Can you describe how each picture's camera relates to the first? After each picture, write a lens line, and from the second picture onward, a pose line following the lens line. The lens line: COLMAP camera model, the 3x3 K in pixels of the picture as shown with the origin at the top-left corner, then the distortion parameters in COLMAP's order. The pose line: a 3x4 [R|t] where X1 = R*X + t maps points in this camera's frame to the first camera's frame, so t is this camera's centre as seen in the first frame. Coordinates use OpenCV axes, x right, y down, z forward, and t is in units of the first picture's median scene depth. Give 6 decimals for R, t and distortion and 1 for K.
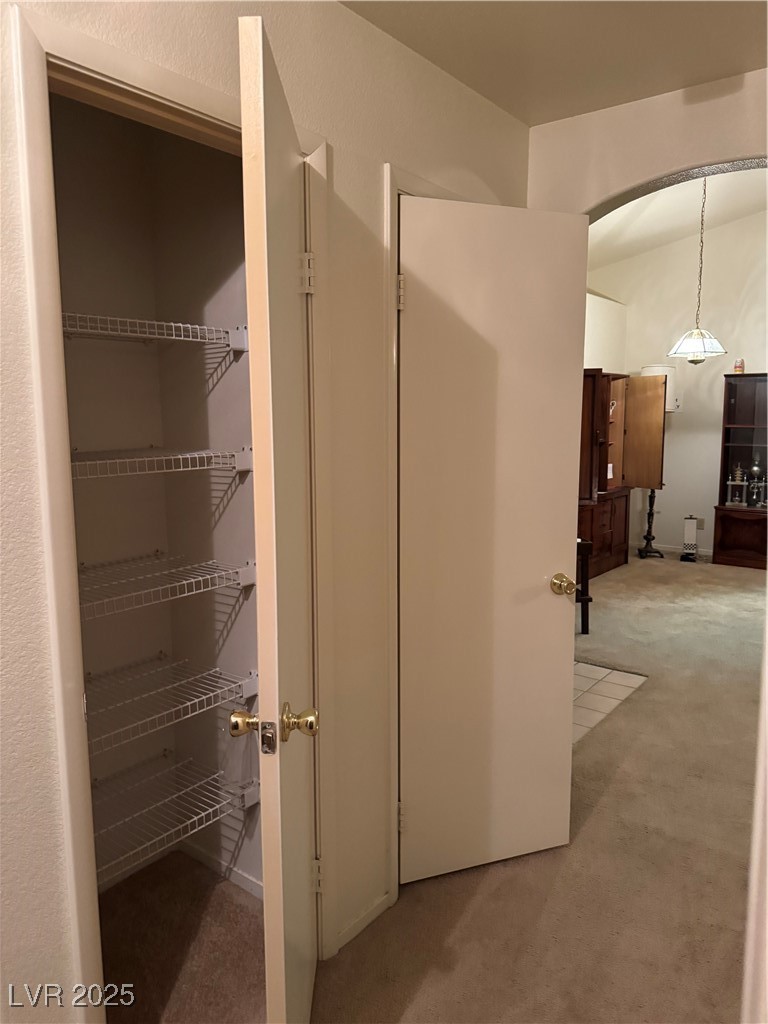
lens RADIAL K [[725.9, 0, 406.2], [0, 725.9, 499.2], [0, 0, 1]] dist [0.171157, -0.315393]
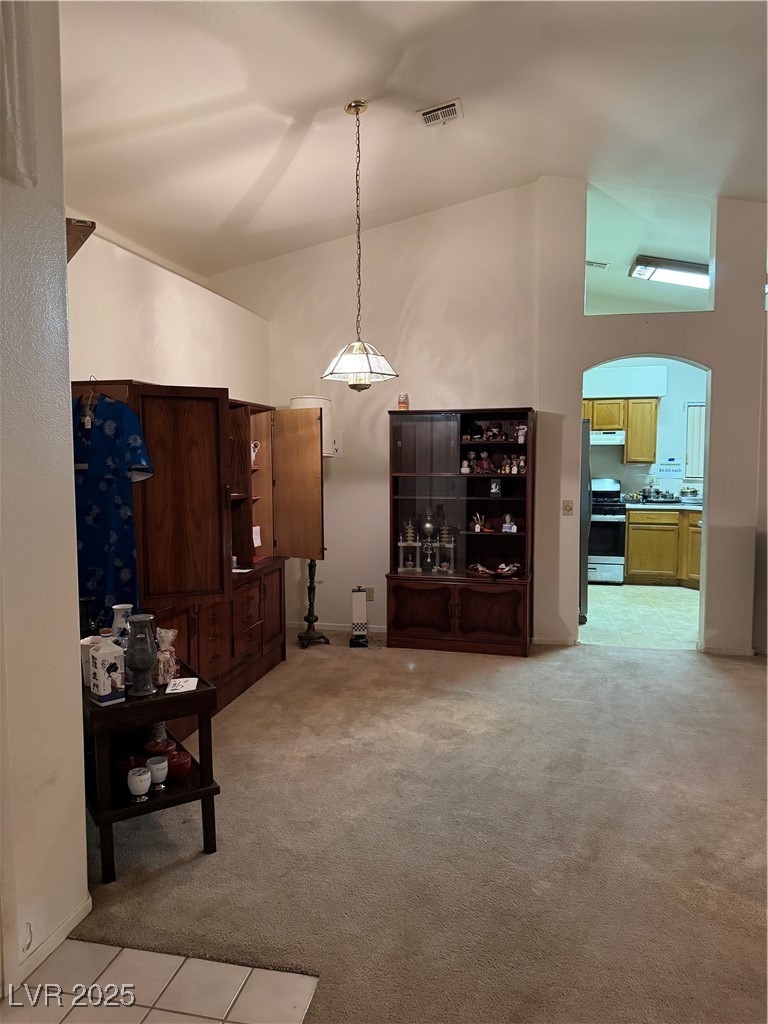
lens RADIAL K [[728.7, 0, 384.0], [0, 728.7, 512.0], [0, 0, 1]] dist [-0.004292, -0.002937]
pose [[0.912366, -0.033674, 0.407988, 0.097811], [0.050857, 0.998214, -0.031339, -0.033647], [-0.406204, 0.049342, 0.912449, 0.284658]]
